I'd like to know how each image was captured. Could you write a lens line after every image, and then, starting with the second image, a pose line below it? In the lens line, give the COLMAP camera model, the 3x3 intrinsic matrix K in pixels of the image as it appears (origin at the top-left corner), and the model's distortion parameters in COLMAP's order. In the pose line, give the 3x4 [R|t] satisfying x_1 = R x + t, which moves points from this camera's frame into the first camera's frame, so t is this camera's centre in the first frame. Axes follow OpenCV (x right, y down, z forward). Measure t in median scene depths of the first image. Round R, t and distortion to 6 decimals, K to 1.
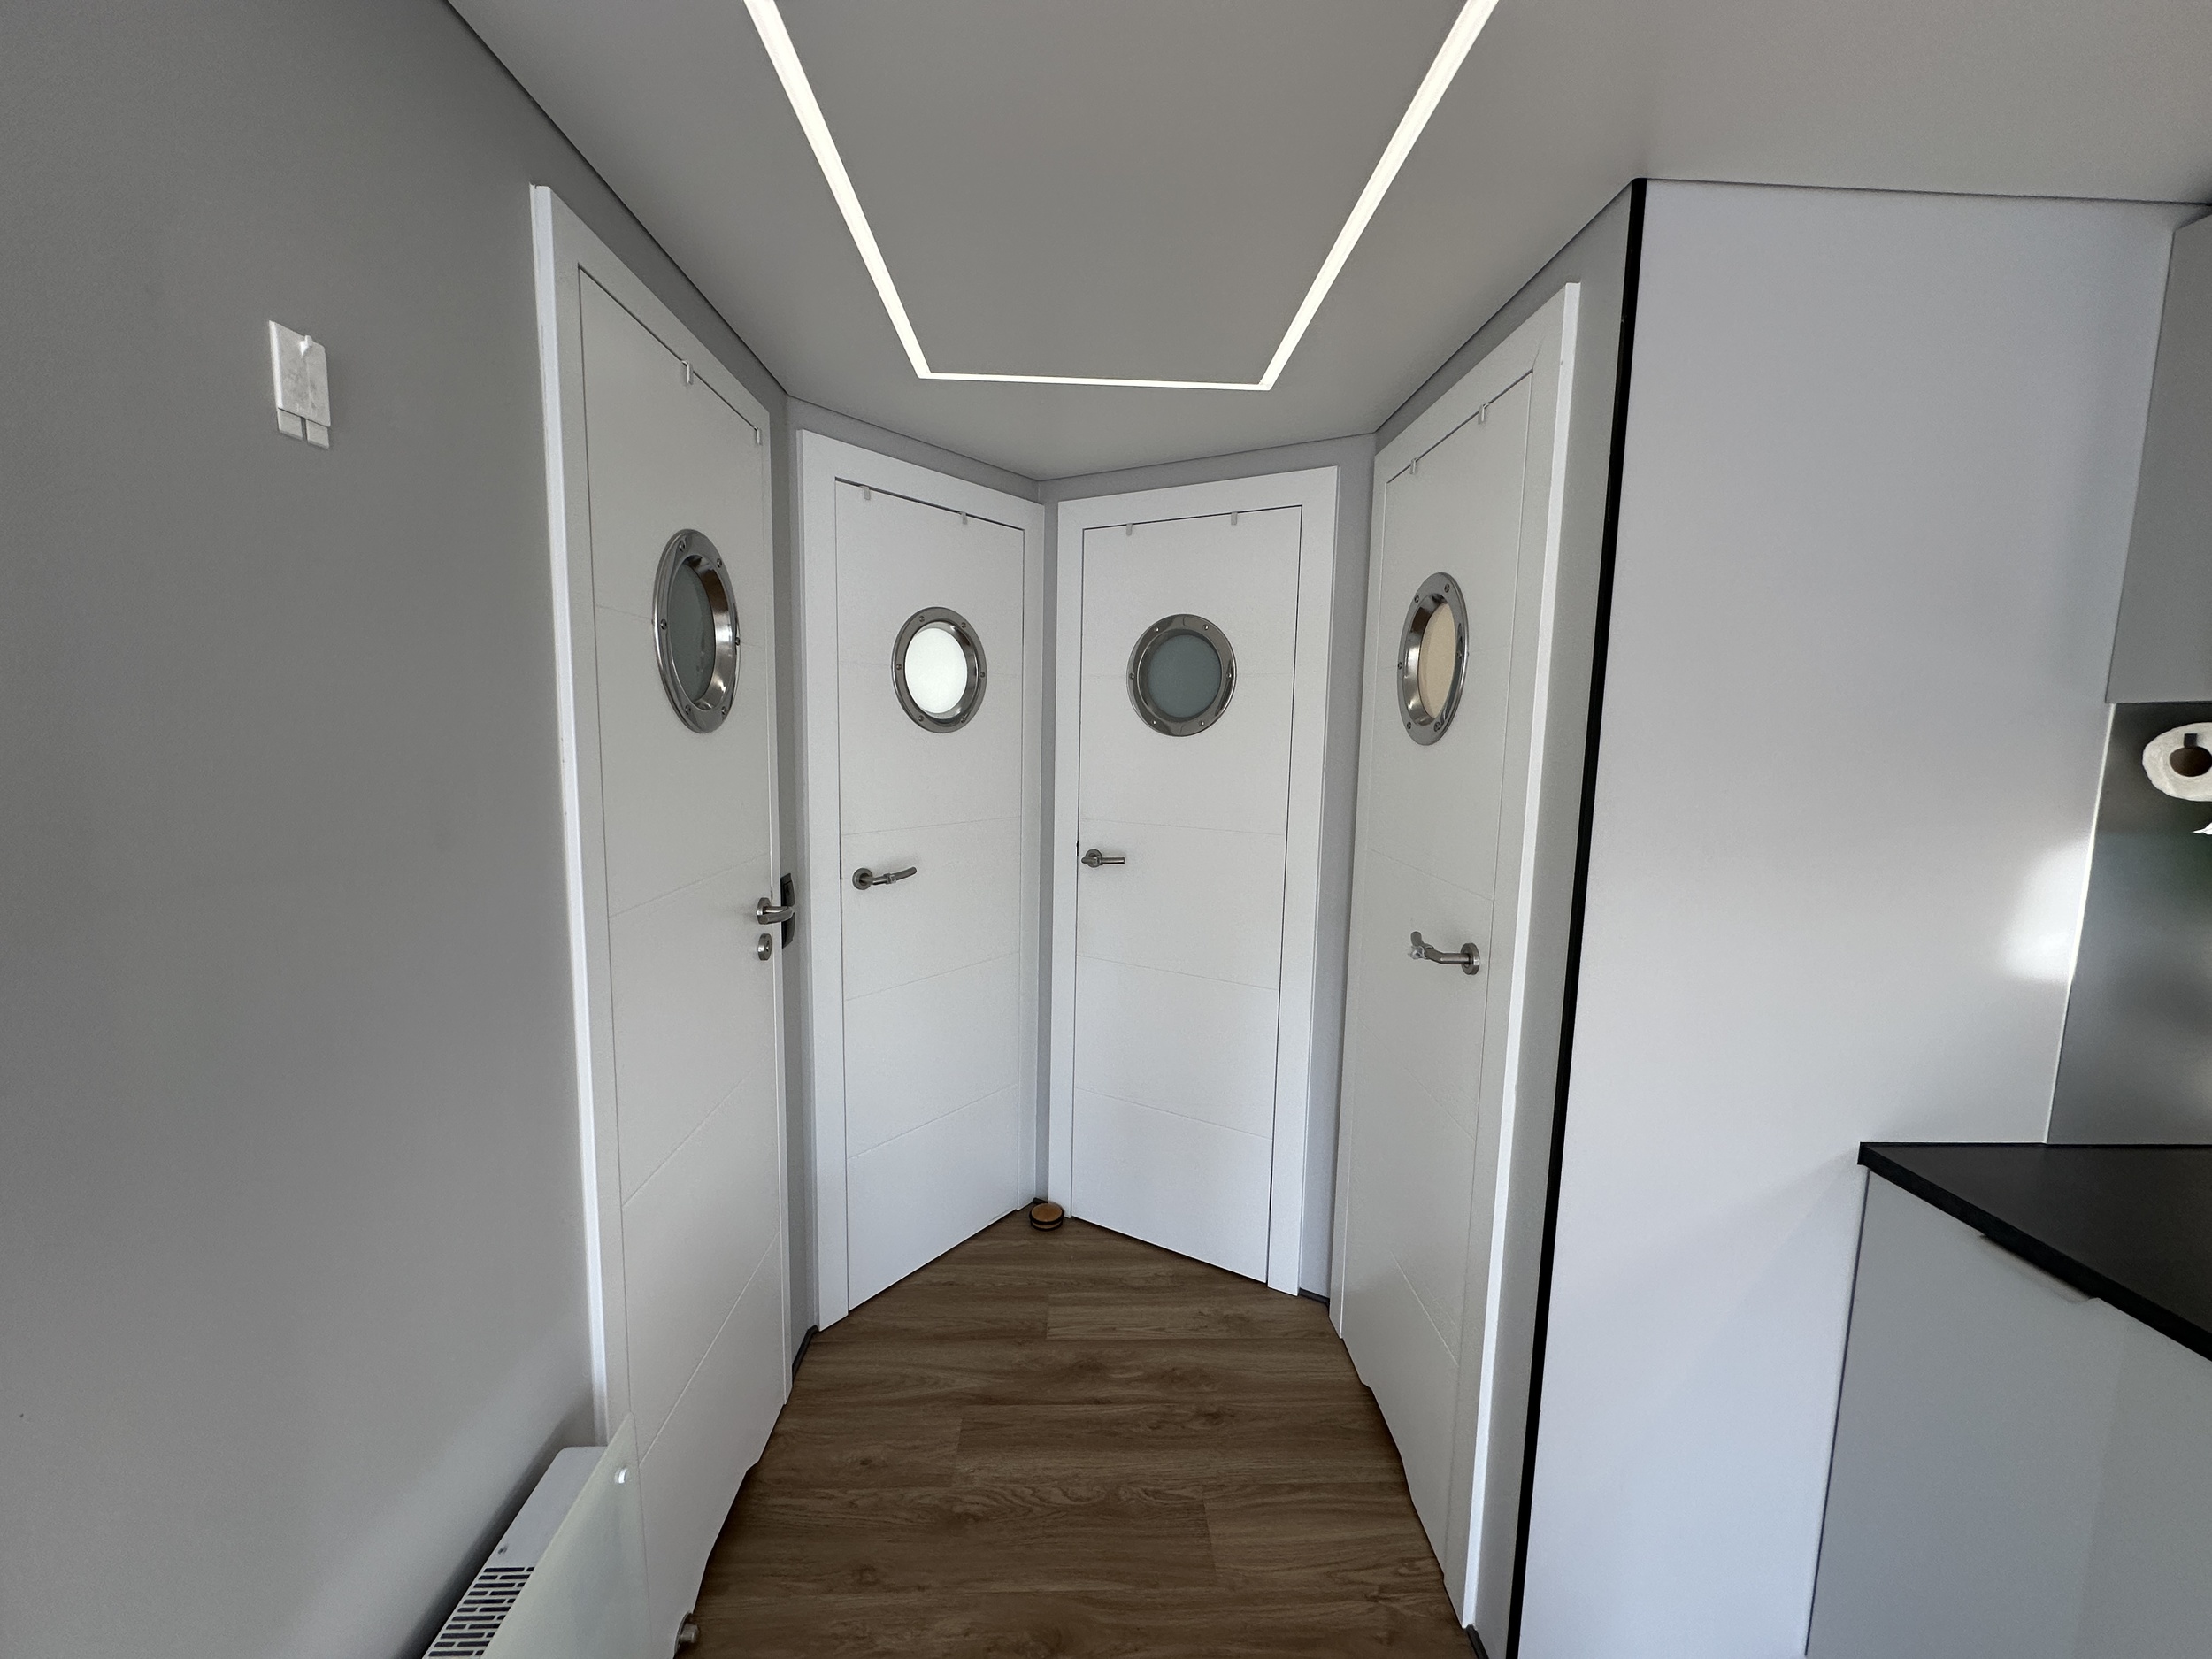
lens RADIAL K [[881.7, 0, 1106.0], [0, 881.7, 829.5], [0, 0, 1]] dist [-0.002344, 0.000030]
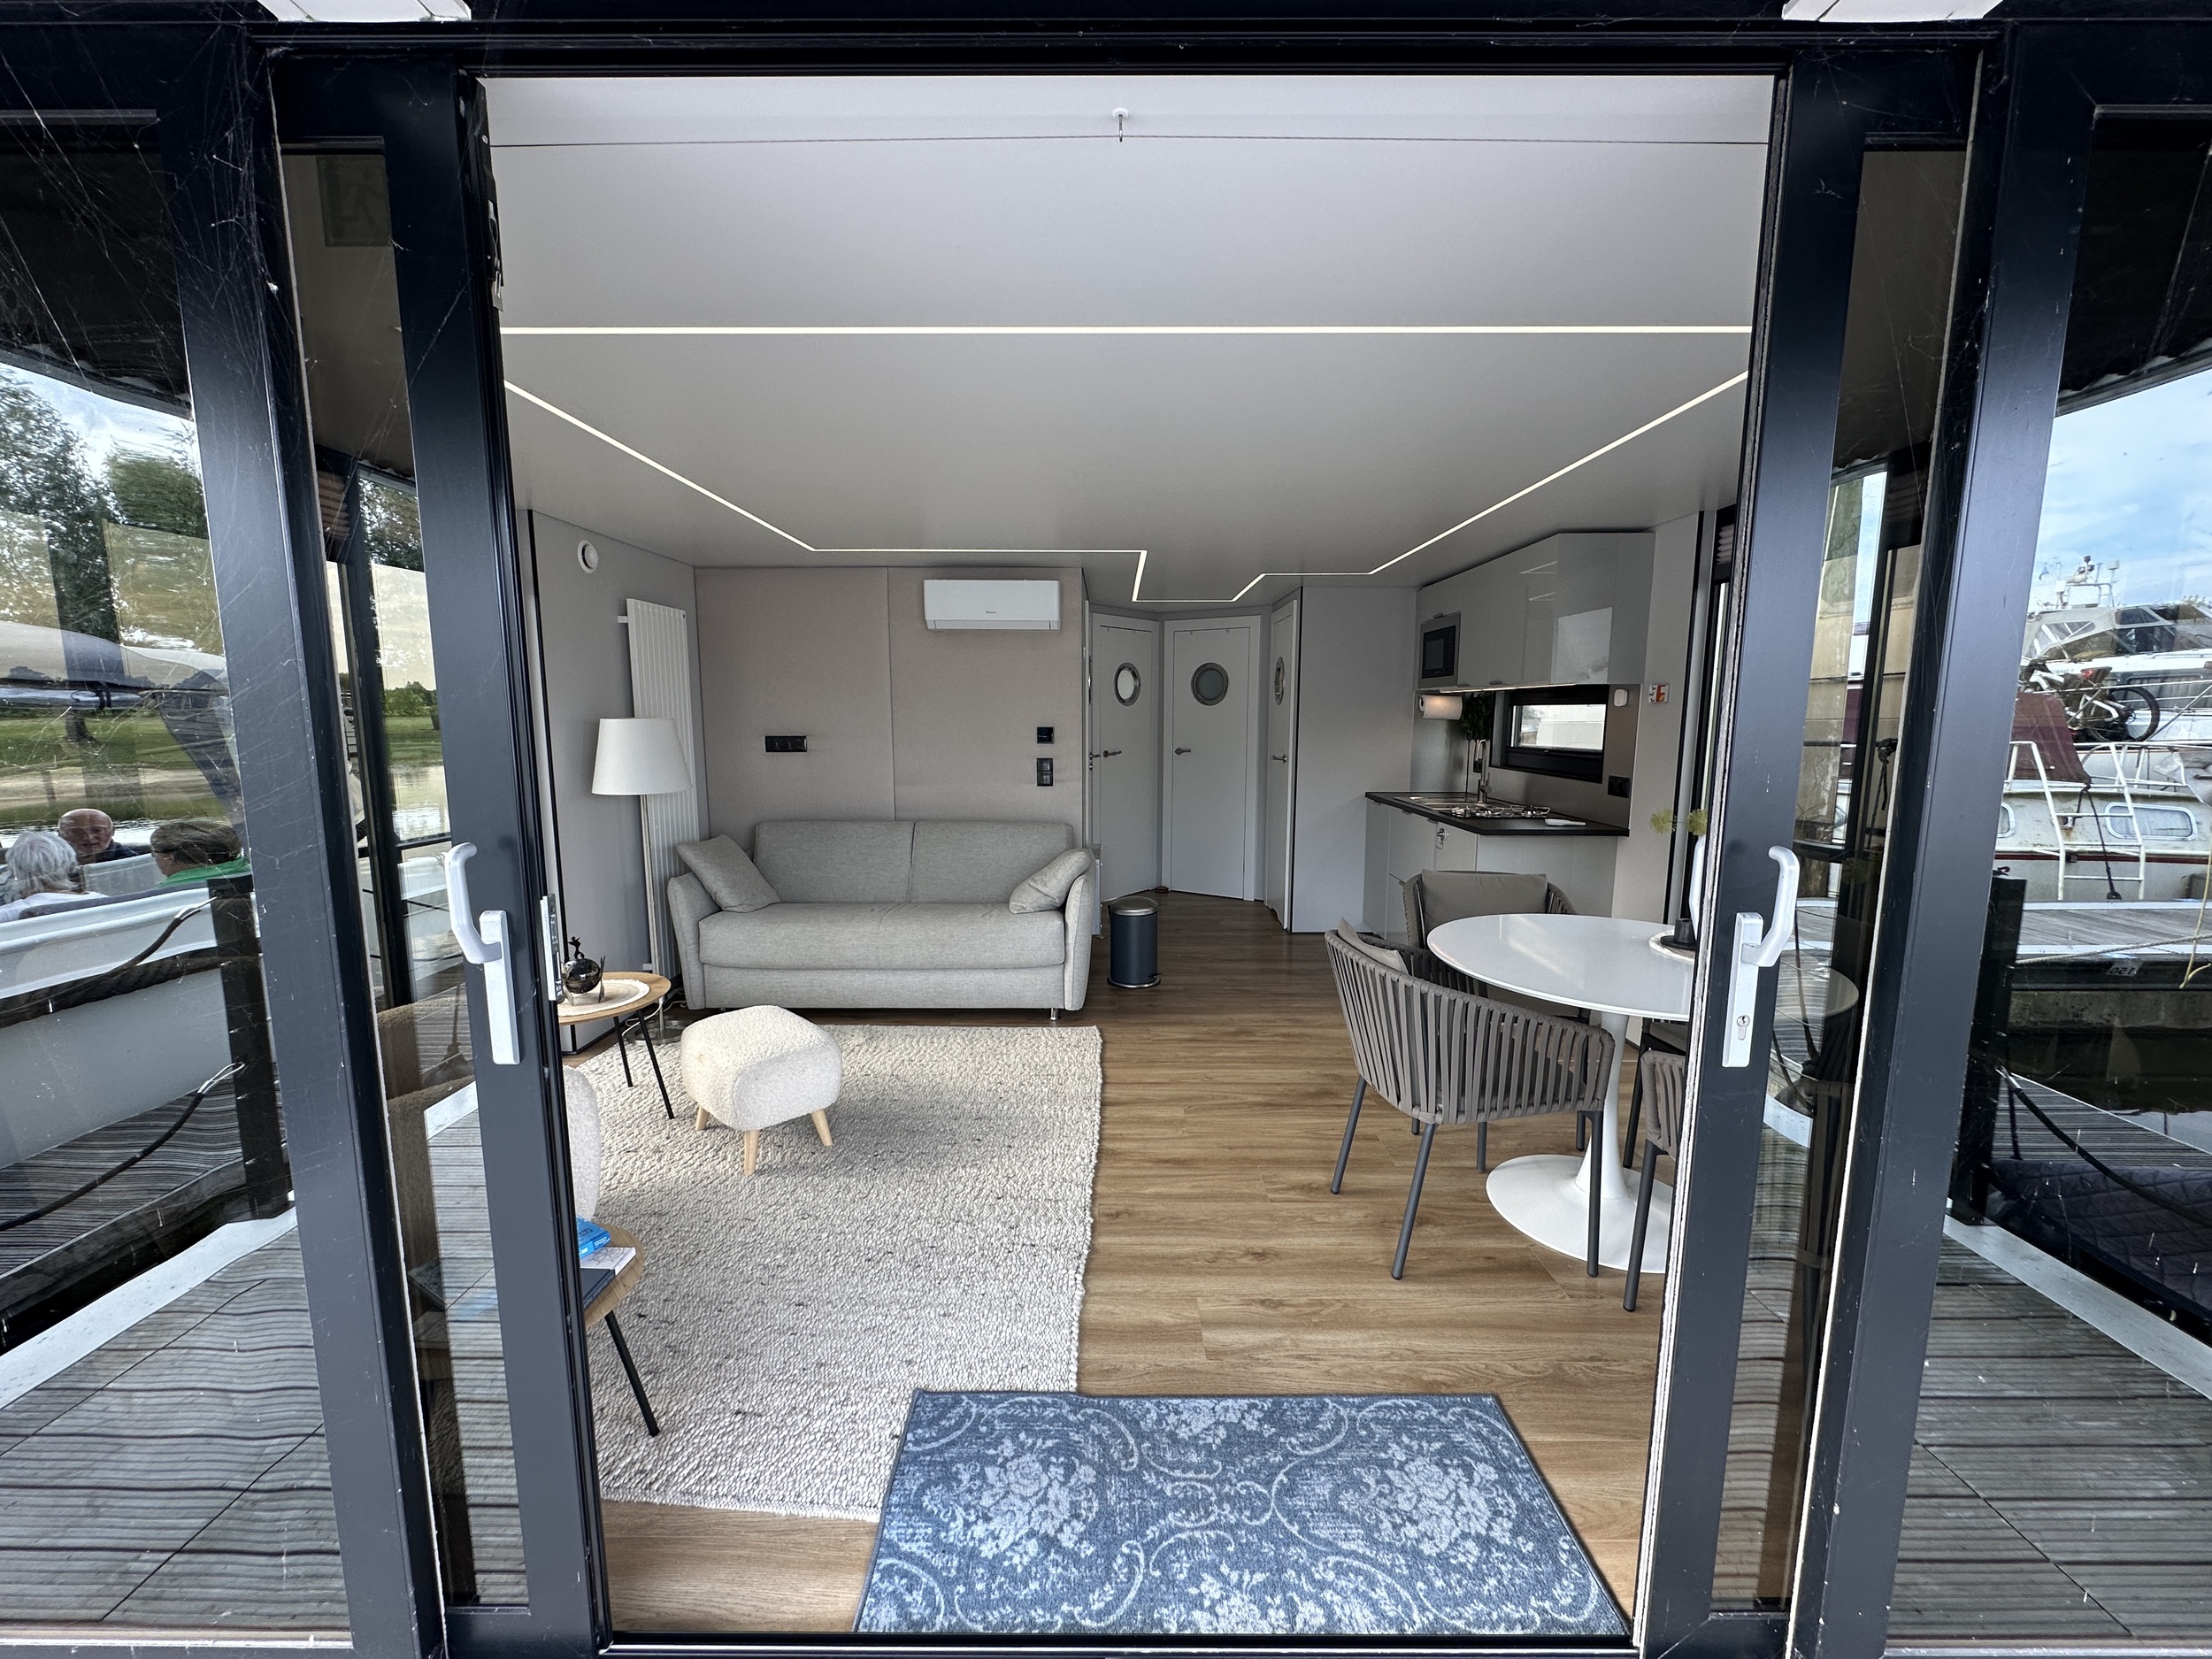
lens RADIAL K [[881.7, 0, 1106.0], [0, 881.7, 829.5], [0, 0, 1]] dist [-0.002344, 0.000030]
pose [[0.999065, -0.014095, -0.040872, -0.186058], [0.014520, 0.999843, 0.010110, 0.346605], [0.040723, -0.010694, 0.999113, -2.479363]]
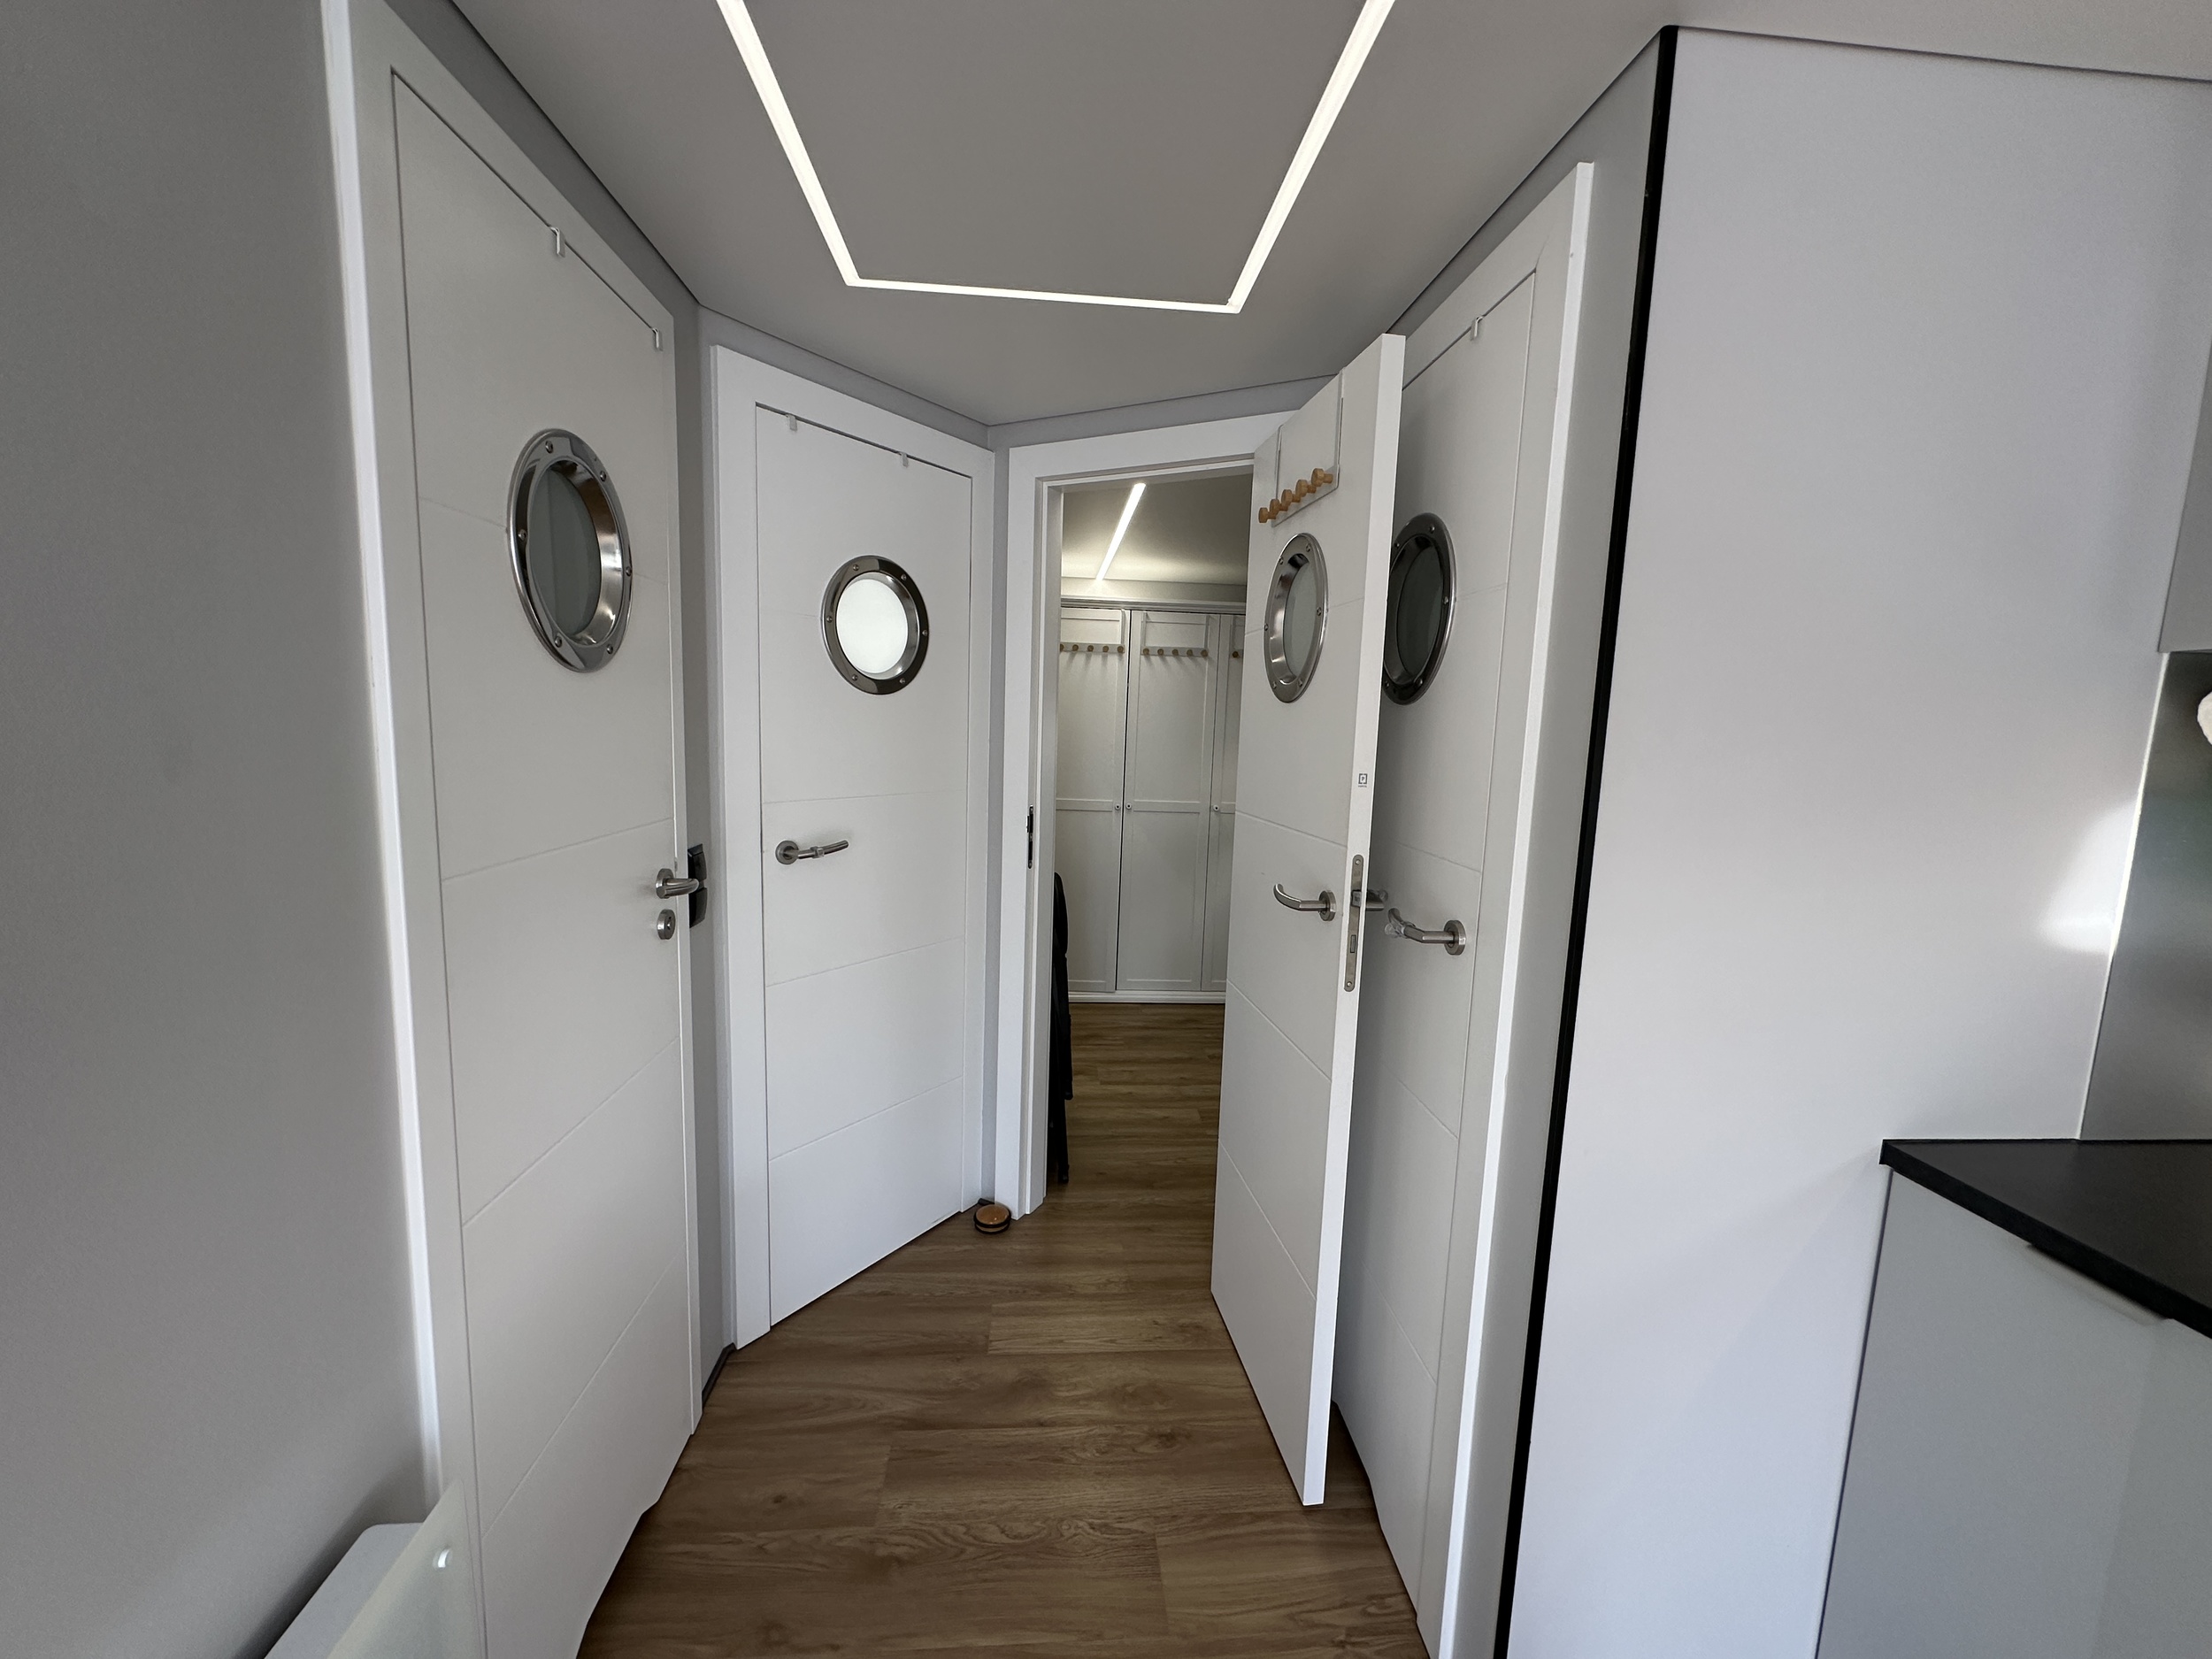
lens RADIAL K [[881.7, 0, 1106.0], [0, 881.7, 829.5], [0, 0, 1]] dist [-0.002344, 0.000030]
pose [[0.999089, 0.007907, 0.041932, 0.016197], [-0.008262, 0.999932, 0.008291, 0.027118], [-0.041864, -0.008630, 0.999086, 0.099248]]
